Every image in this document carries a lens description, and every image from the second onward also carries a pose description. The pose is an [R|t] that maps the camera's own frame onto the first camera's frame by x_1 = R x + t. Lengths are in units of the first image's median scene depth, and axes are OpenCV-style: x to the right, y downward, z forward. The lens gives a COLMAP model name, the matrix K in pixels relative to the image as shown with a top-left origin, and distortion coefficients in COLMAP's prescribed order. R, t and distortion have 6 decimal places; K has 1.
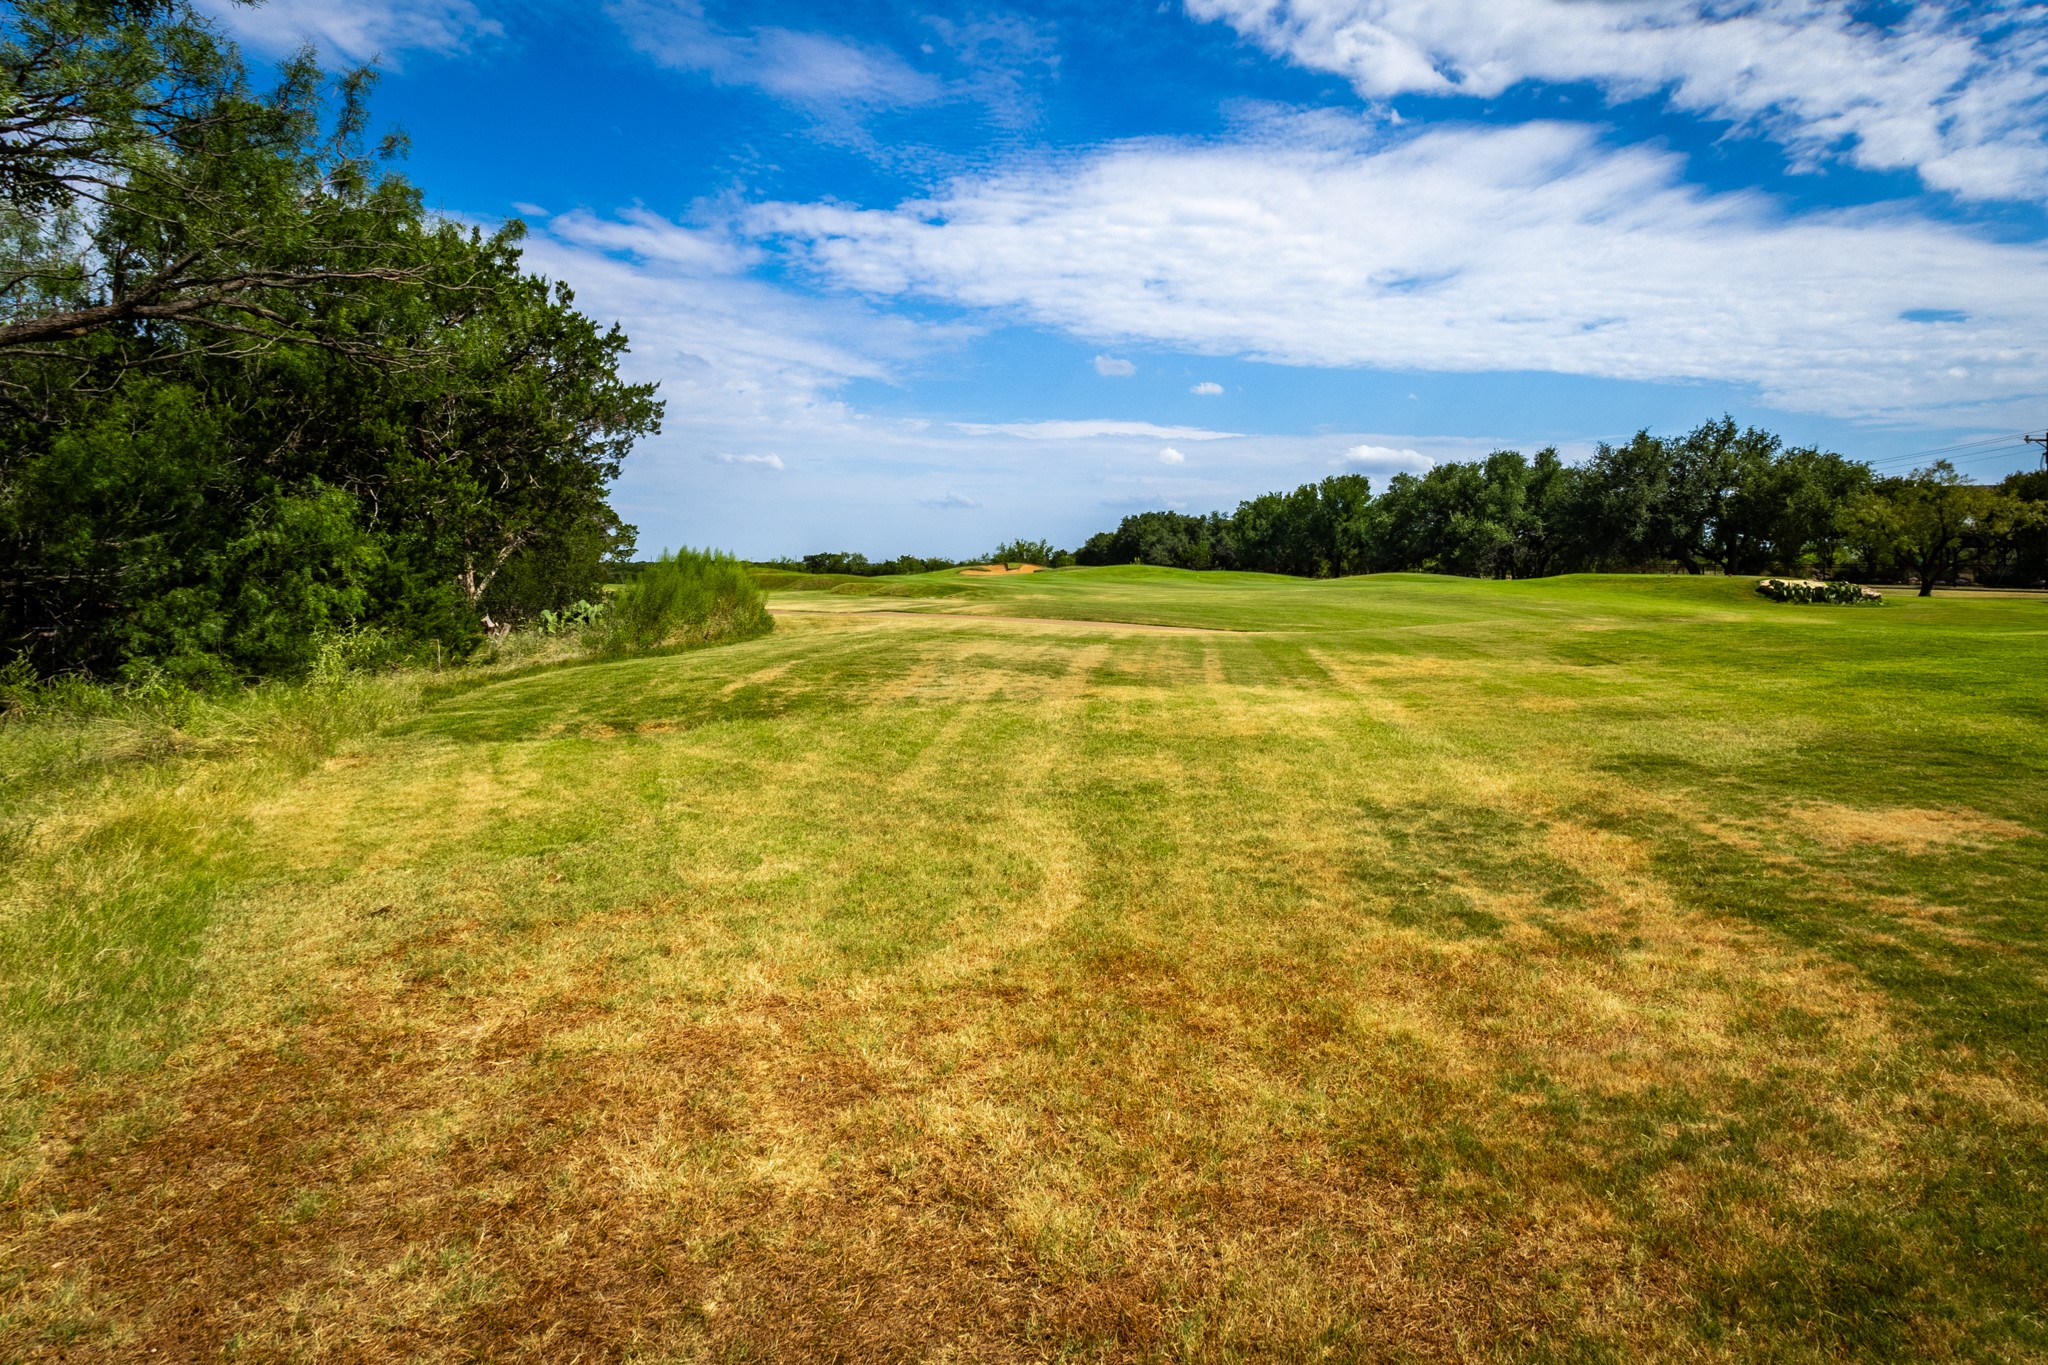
lens RADIAL K [[1234.2, 0, 1024.0], [0, 1234.2, 682.5], [0, 0, 1]] dist [-0.043631, -0.000611]
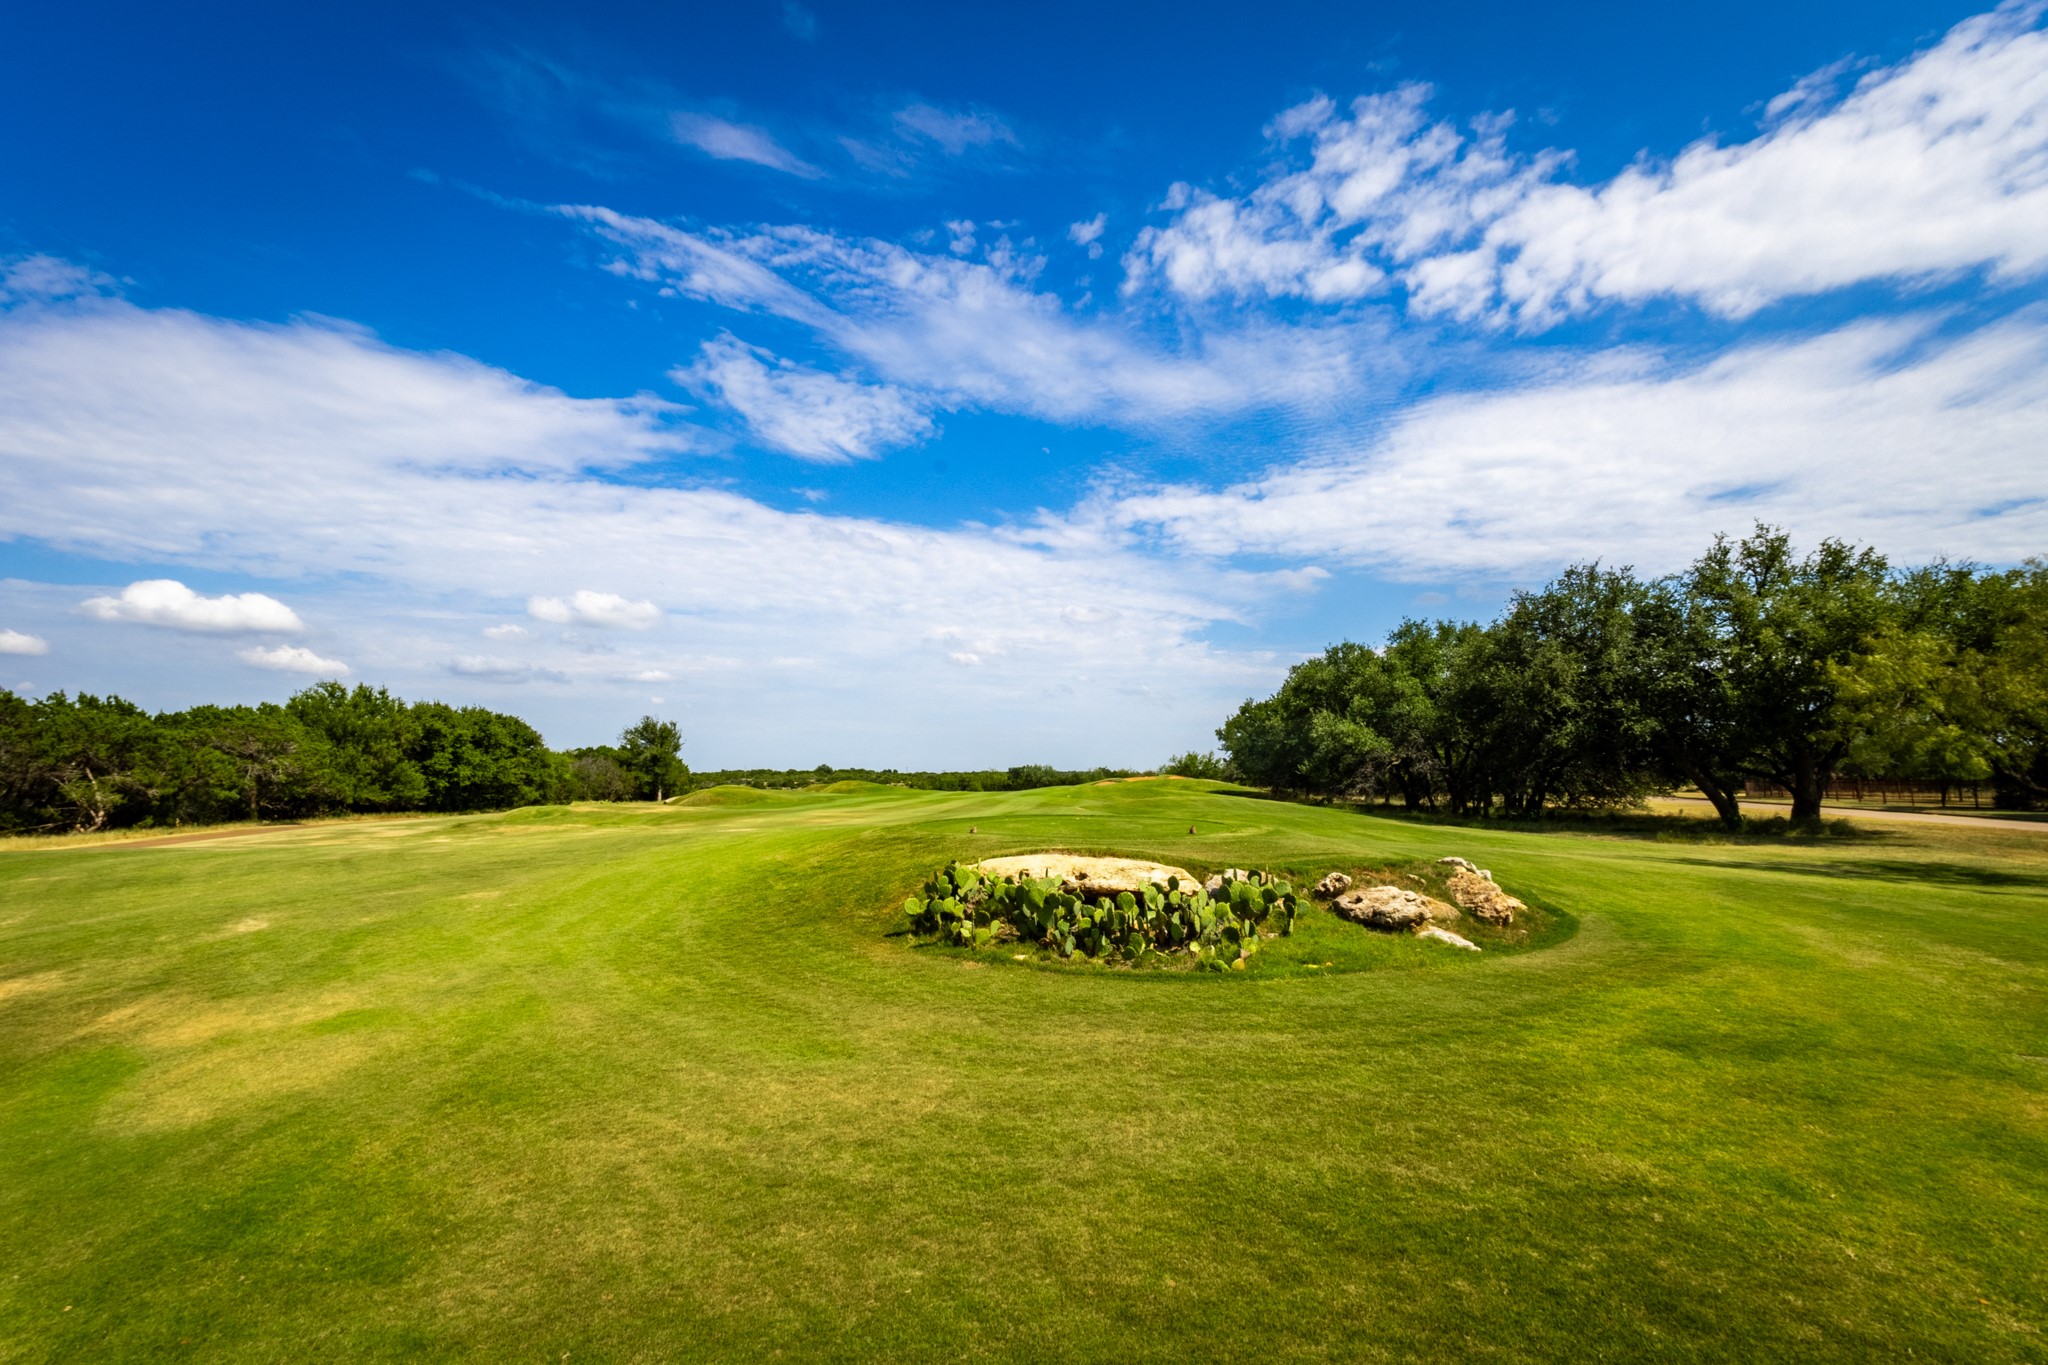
lens RADIAL K [[1234.2, 0, 1024.0], [0, 1234.2, 682.5], [0, 0, 1]] dist [-0.043631, -0.000611]
pose [[0.820416, -0.026097, -0.571171, 0.437909], [-0.060274, 0.989444, -0.131784, -0.006081], [0.568581, 0.142545, 0.810183, -0.131988]]
